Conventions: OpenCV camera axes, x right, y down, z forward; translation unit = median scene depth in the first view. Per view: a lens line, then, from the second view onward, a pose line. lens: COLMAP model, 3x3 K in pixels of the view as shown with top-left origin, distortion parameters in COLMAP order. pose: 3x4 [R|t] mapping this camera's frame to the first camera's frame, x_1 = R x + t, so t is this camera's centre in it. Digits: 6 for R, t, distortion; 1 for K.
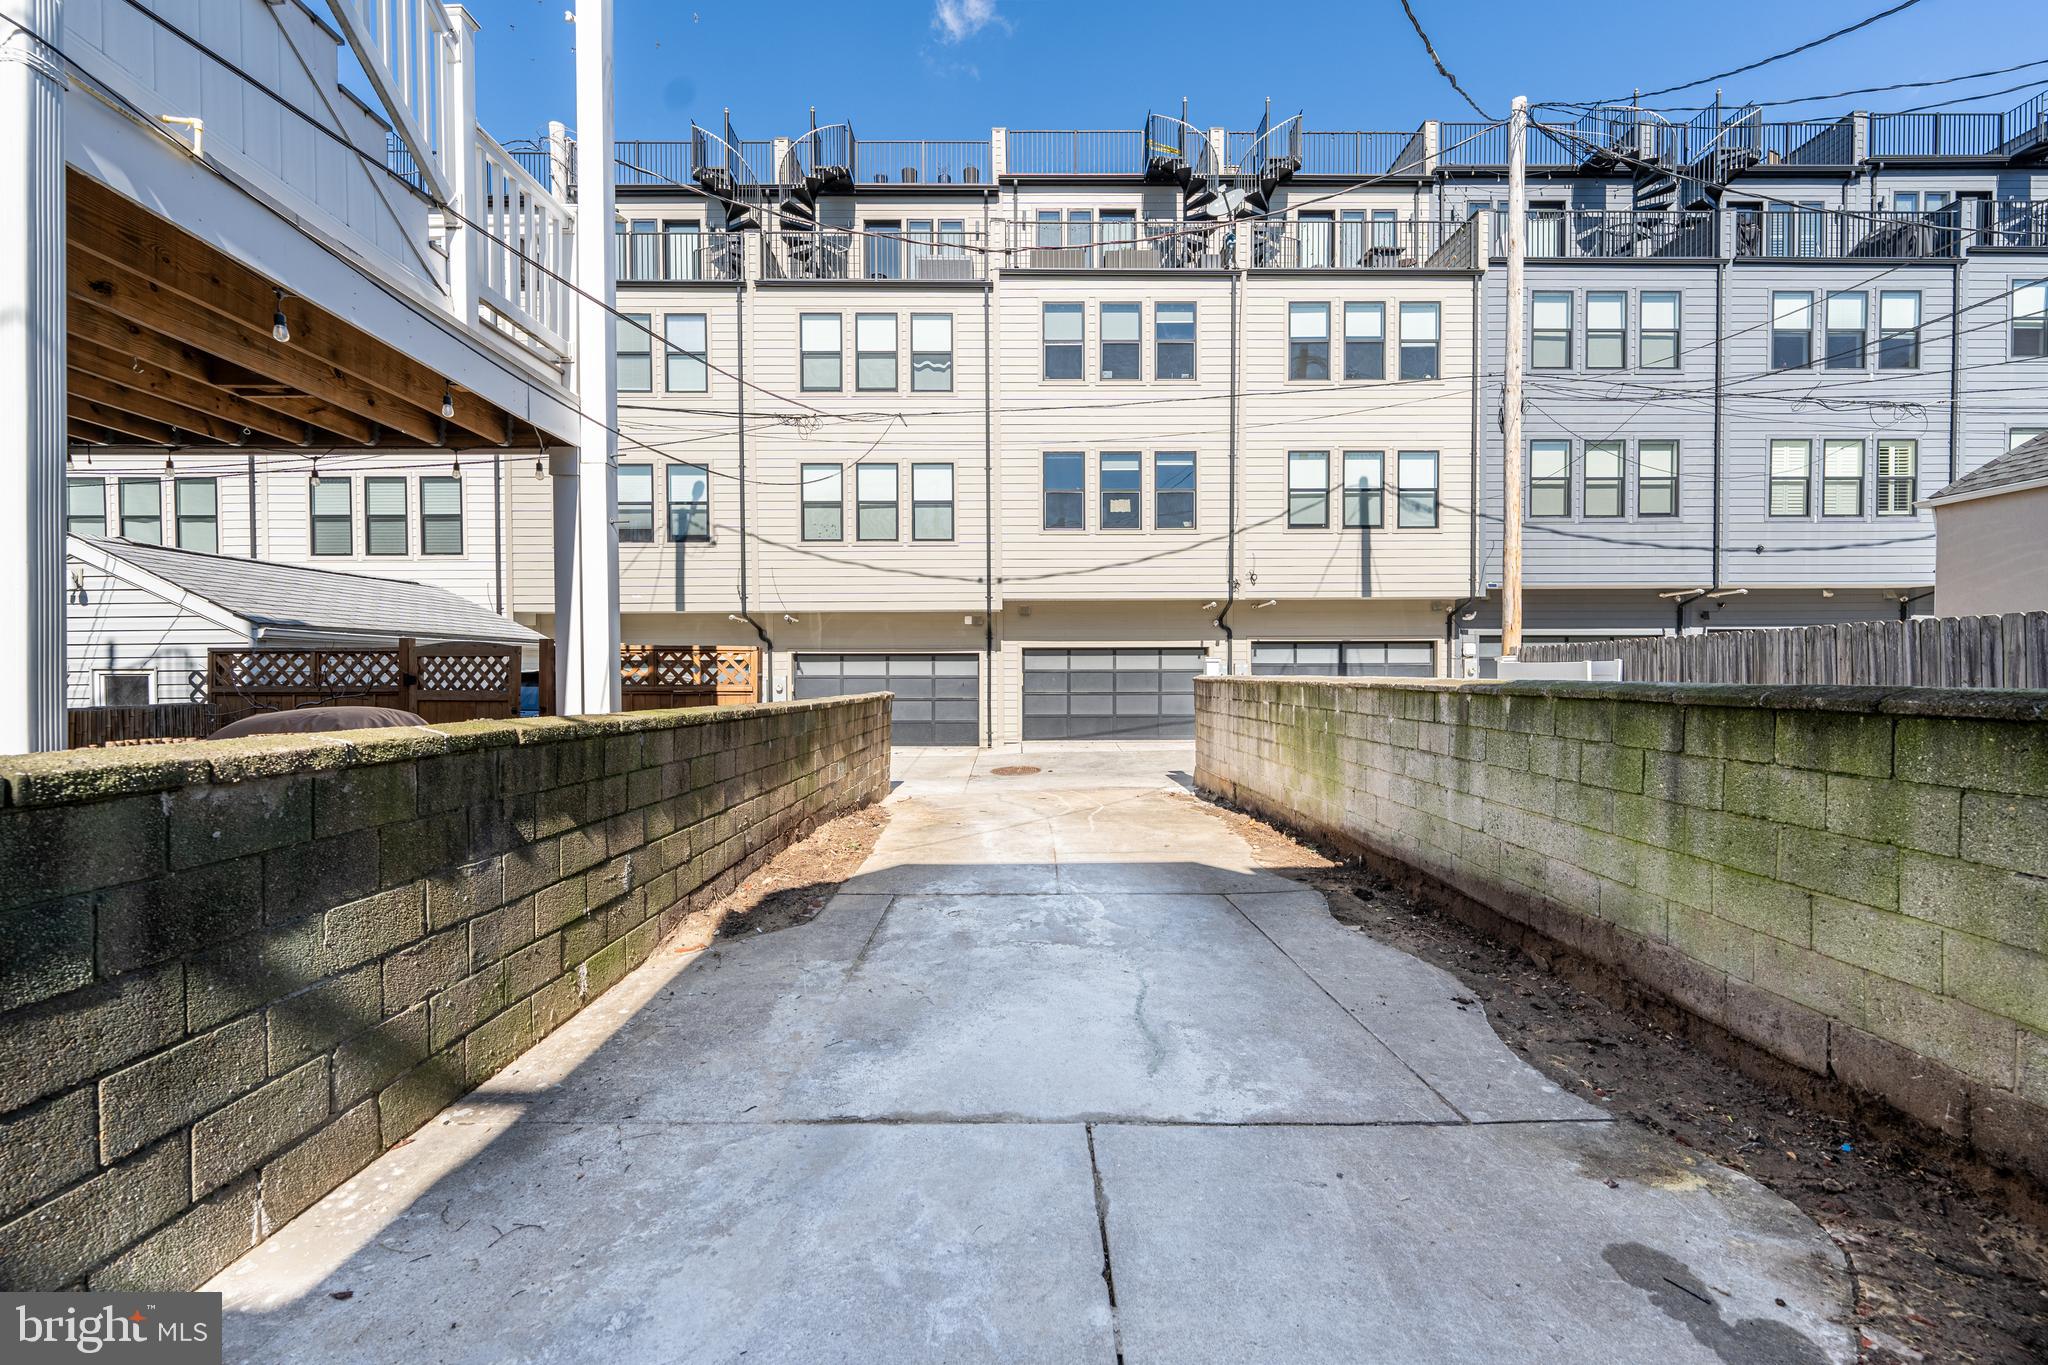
lens RADIAL K [[836.4, 0, 1028.8], [0, 836.4, 687.1], [0, 0, 1]] dist [0.000790, -0.000957]
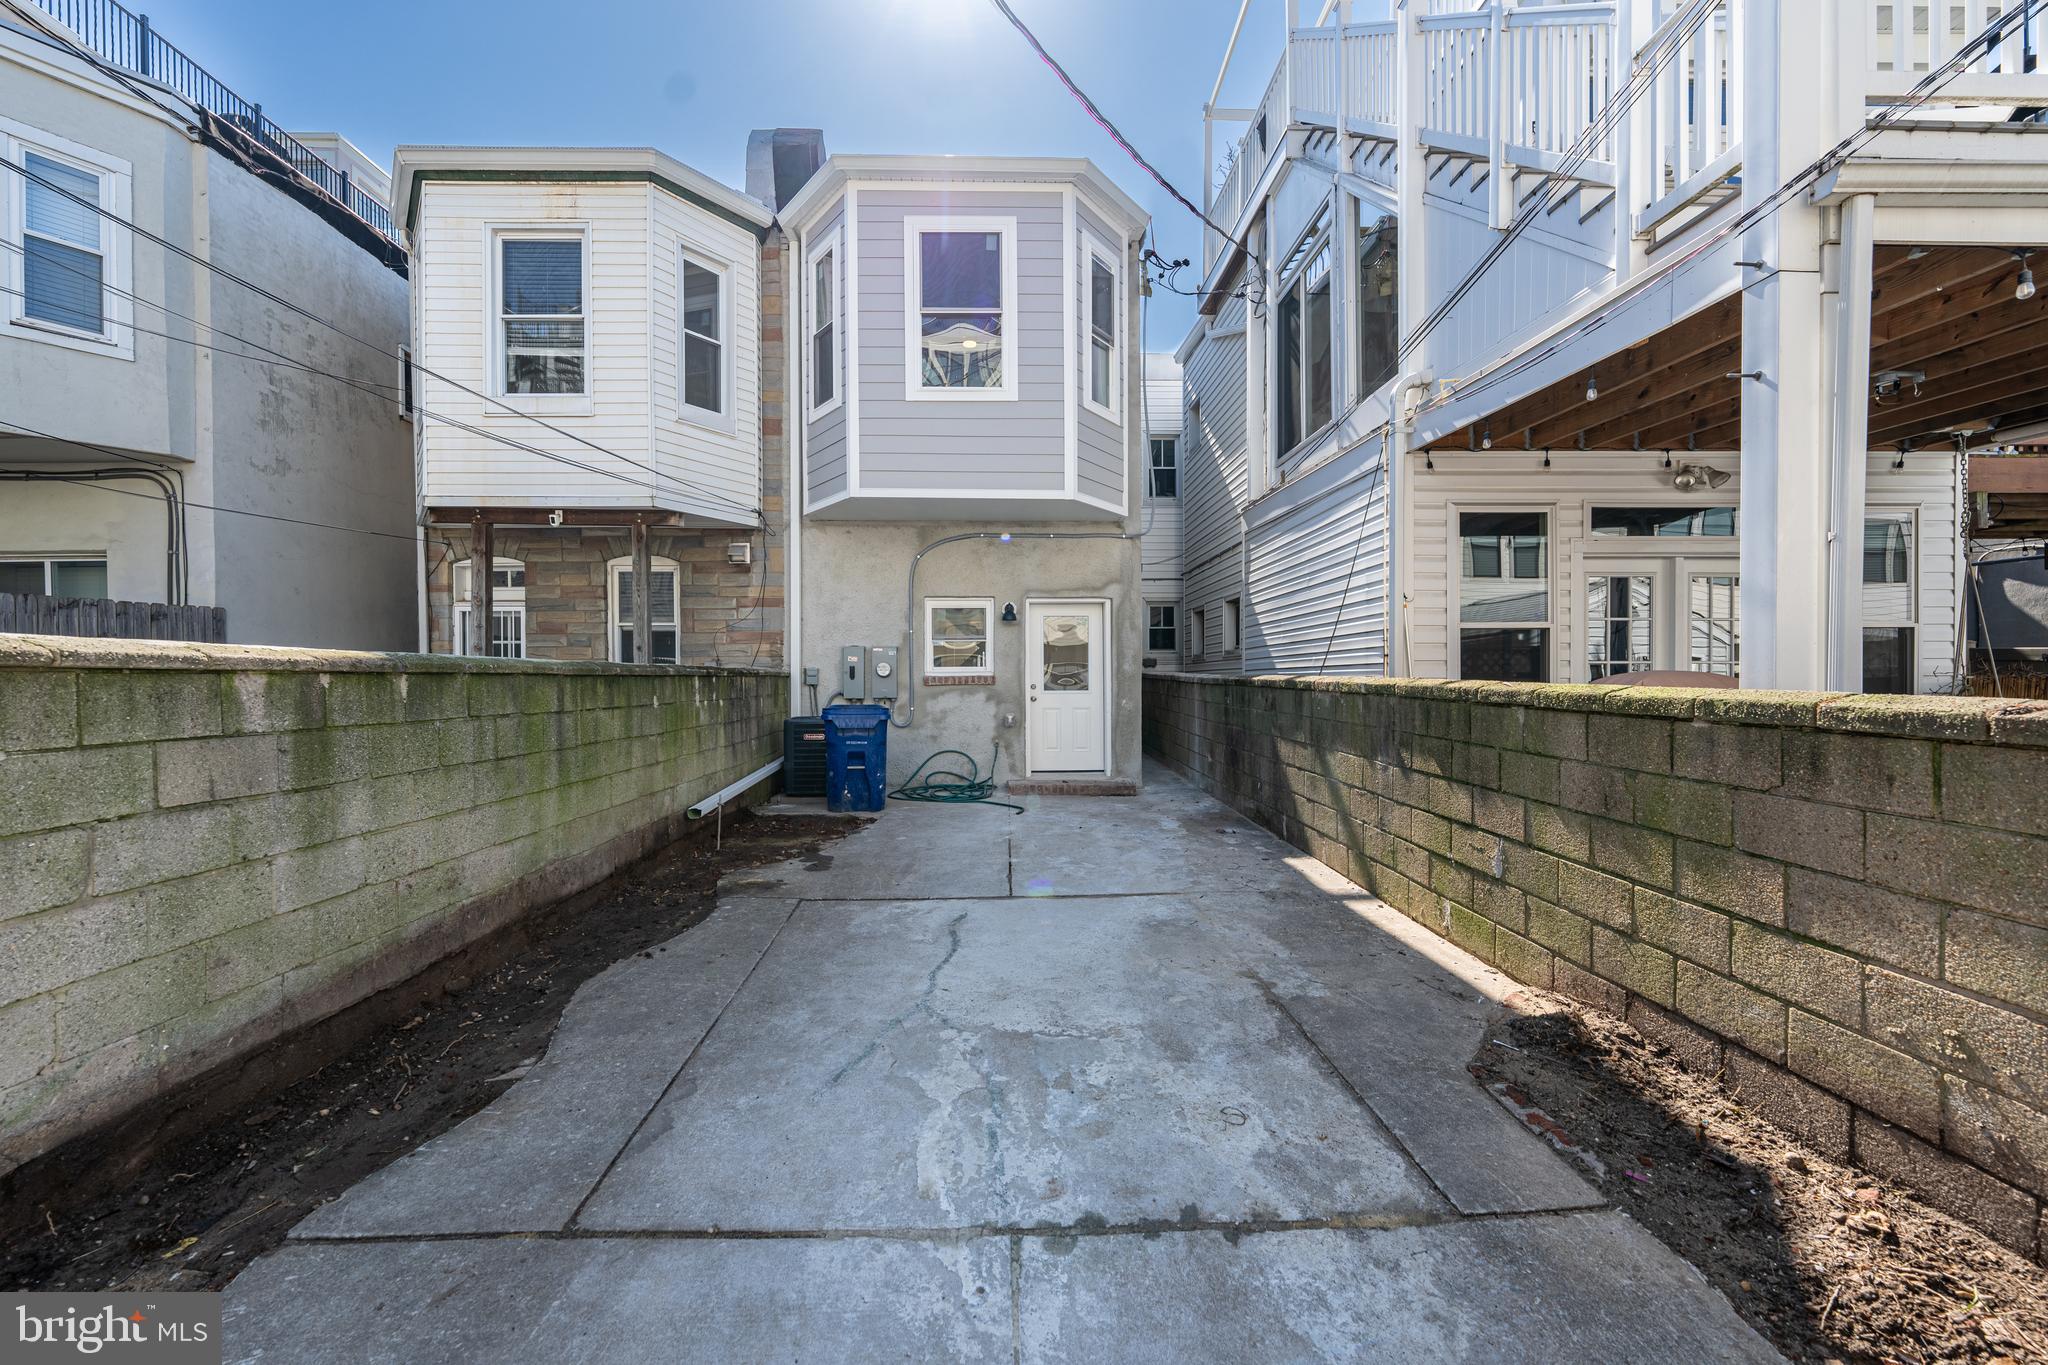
lens RADIAL K [[836.4, 0, 1028.8], [0, 836.4, 687.1], [0, 0, 1]] dist [0.000790, -0.000957]
pose [[-0.999502, 0.009083, -0.030205, 0.052624], [0.008209, 0.999547, 0.028959, 0.005652], [0.030454, 0.028697, -0.999124, 1.811490]]
